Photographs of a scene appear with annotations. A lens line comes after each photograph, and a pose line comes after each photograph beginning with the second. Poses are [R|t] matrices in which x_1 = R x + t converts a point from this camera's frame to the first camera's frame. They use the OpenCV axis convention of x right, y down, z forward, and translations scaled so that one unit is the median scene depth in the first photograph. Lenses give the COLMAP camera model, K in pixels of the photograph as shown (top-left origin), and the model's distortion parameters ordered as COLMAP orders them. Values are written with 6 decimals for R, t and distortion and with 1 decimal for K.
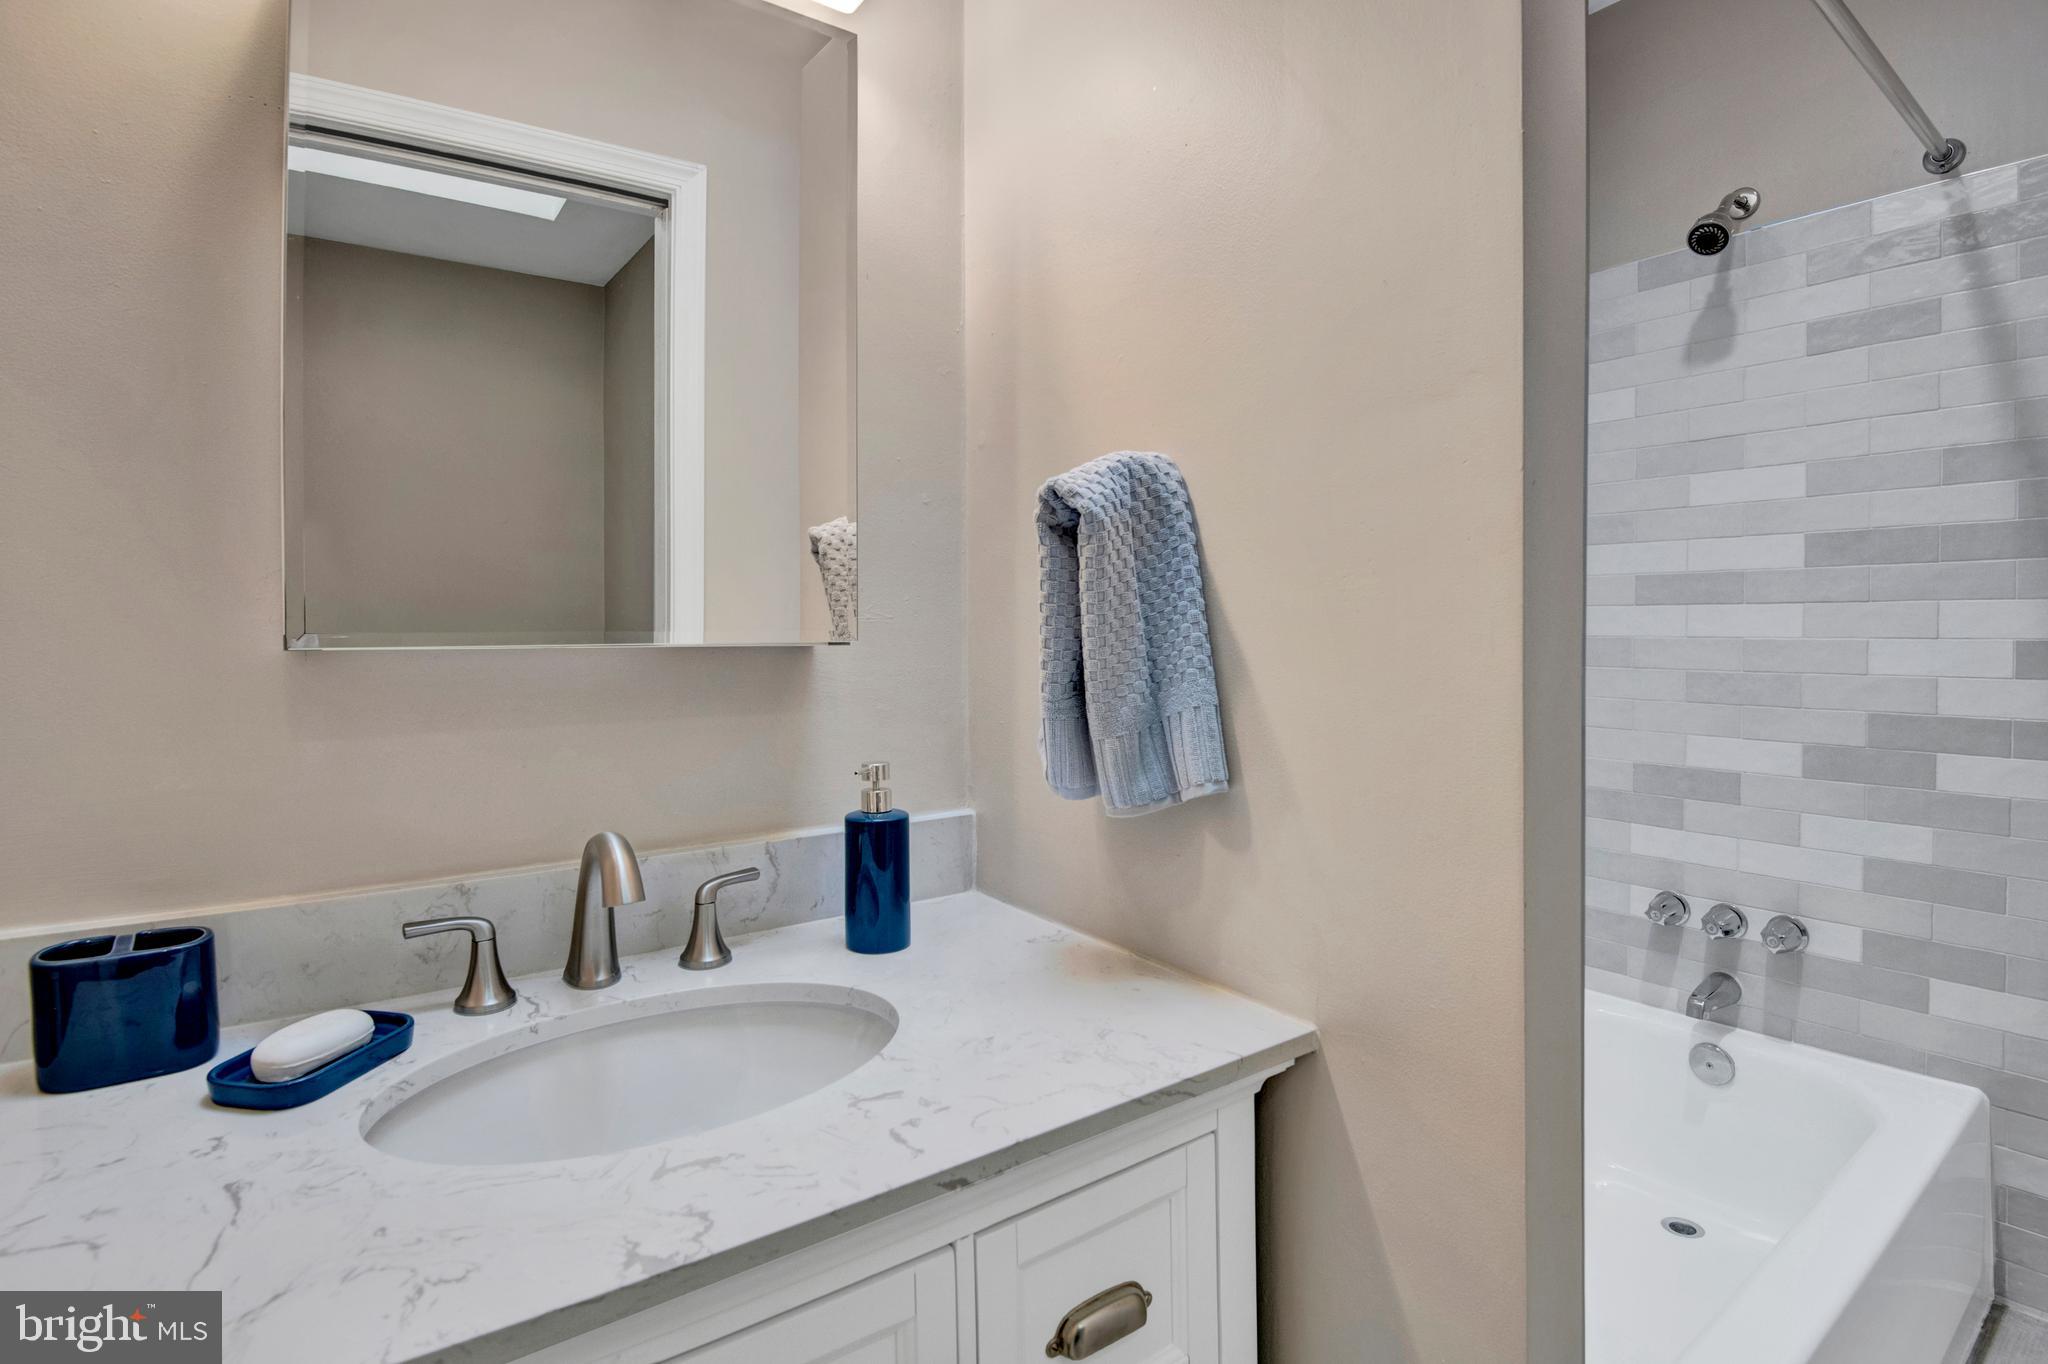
lens RADIAL K [[995.3, 0, 999.8], [0, 995.3, 624.2], [0, 0, 1]] dist [-0.008505, -0.014462]
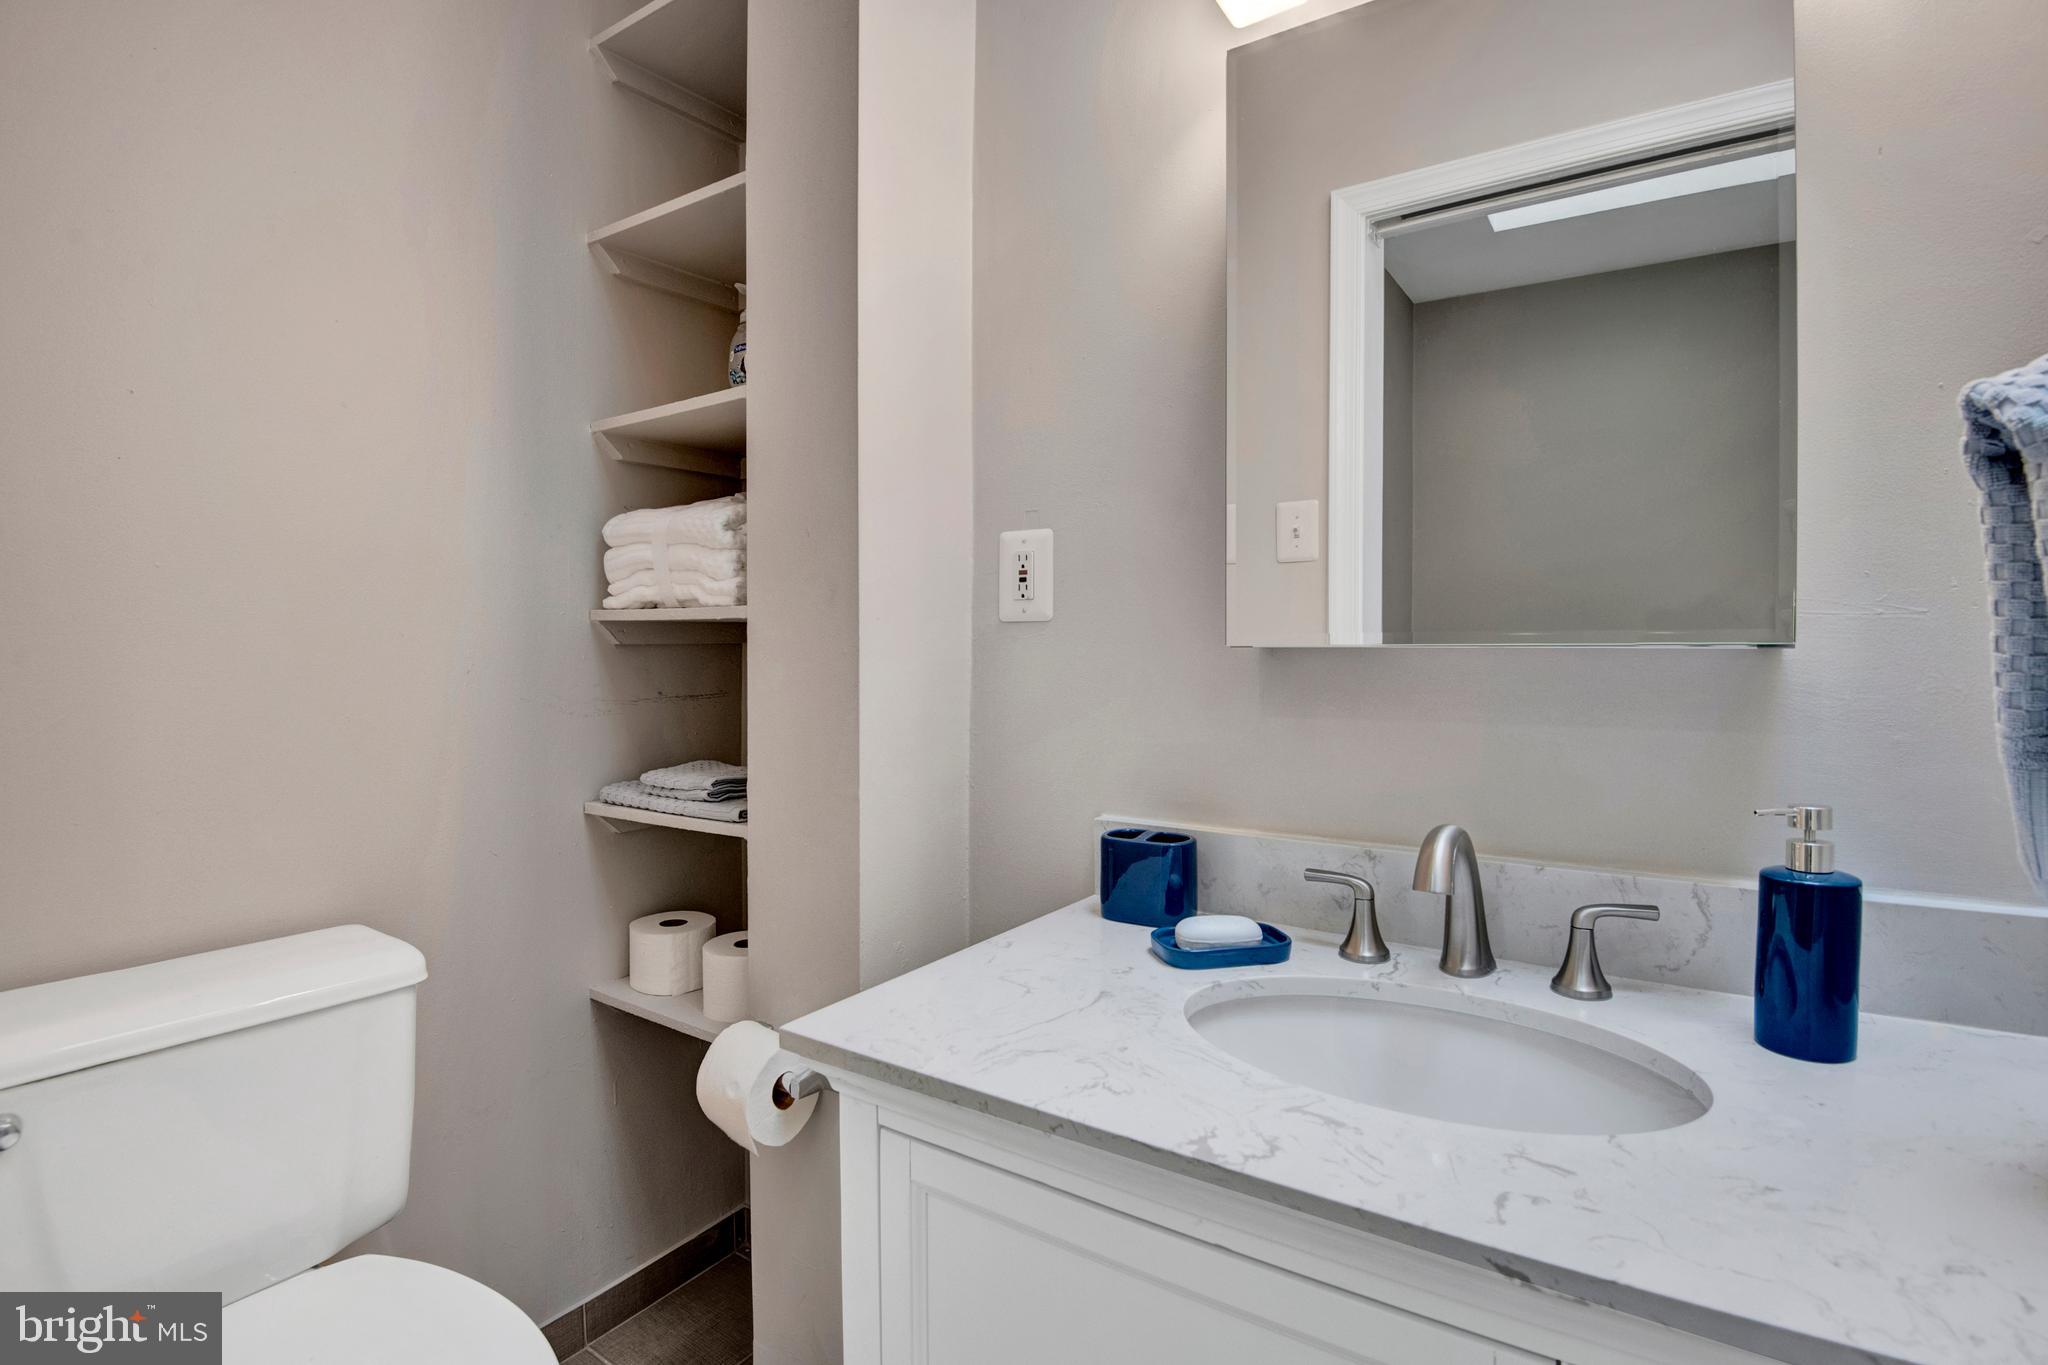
lens RADIAL K [[995.3, 0, 1027.4], [0, 995.3, 641.1], [0, 0, 1]] dist [-0.008505, -0.014462]
pose [[0.366631, 0.001432, -0.930365, 0.399393], [0.000427, 0.999998, 0.001708, 0.016486], [0.930366, -0.001023, 0.366630, 0.210932]]
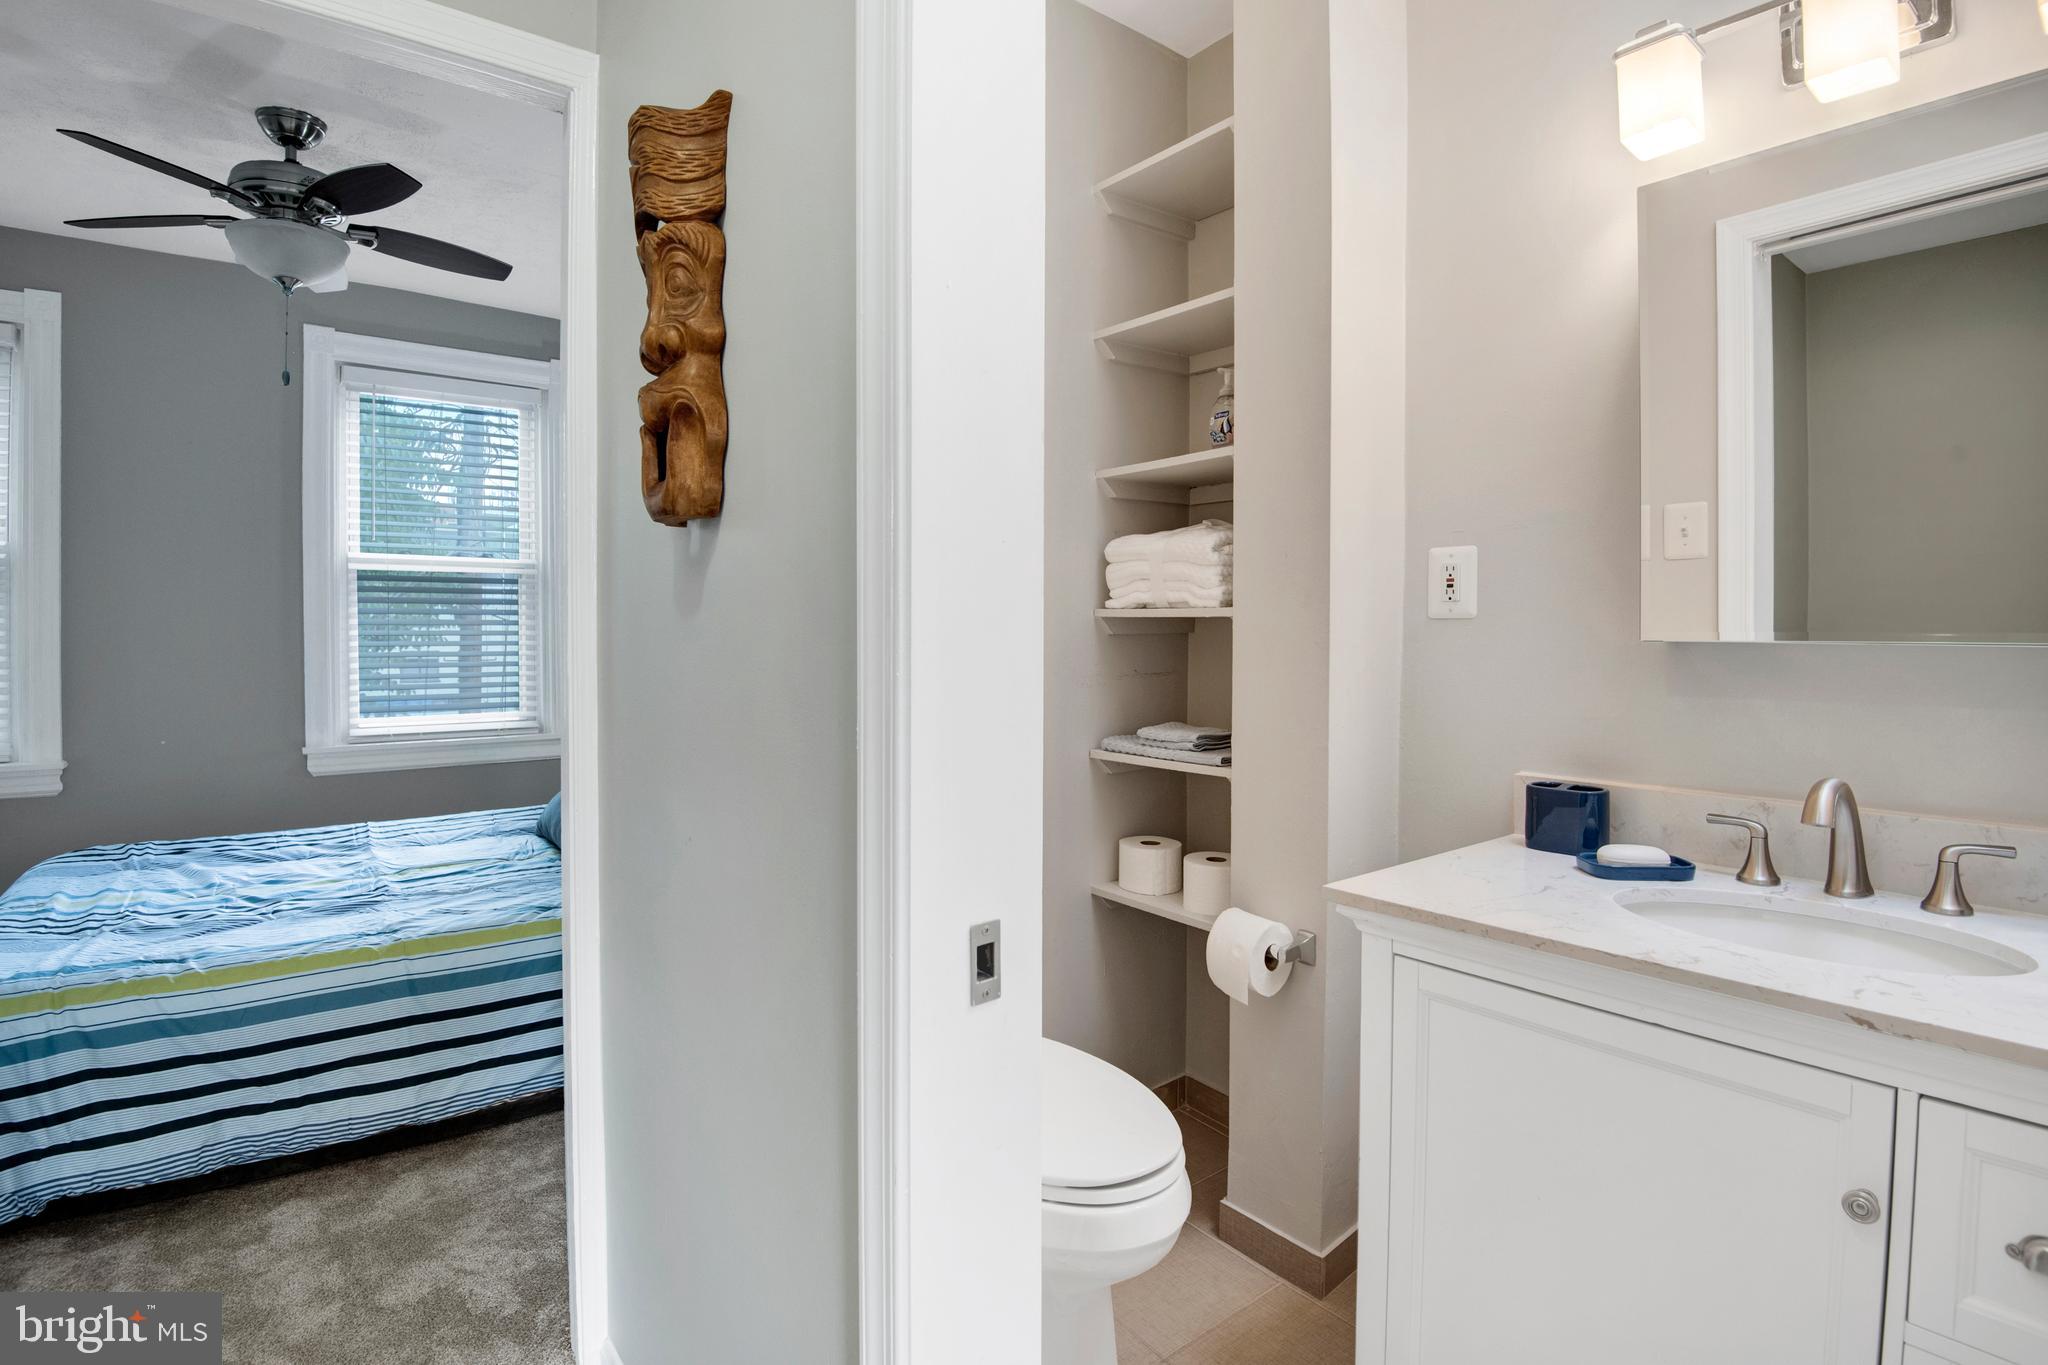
lens RADIAL K [[995.3, 0, 1016.8], [0, 995.3, 632.0], [0, 0, 1]] dist [-0.008505, -0.014462]
pose [[0.064520, 0.013081, -0.997831, 0.876413], [-0.001272, 0.999914, 0.013026, -0.011471], [0.997916, 0.000429, 0.064531, -0.215499]]
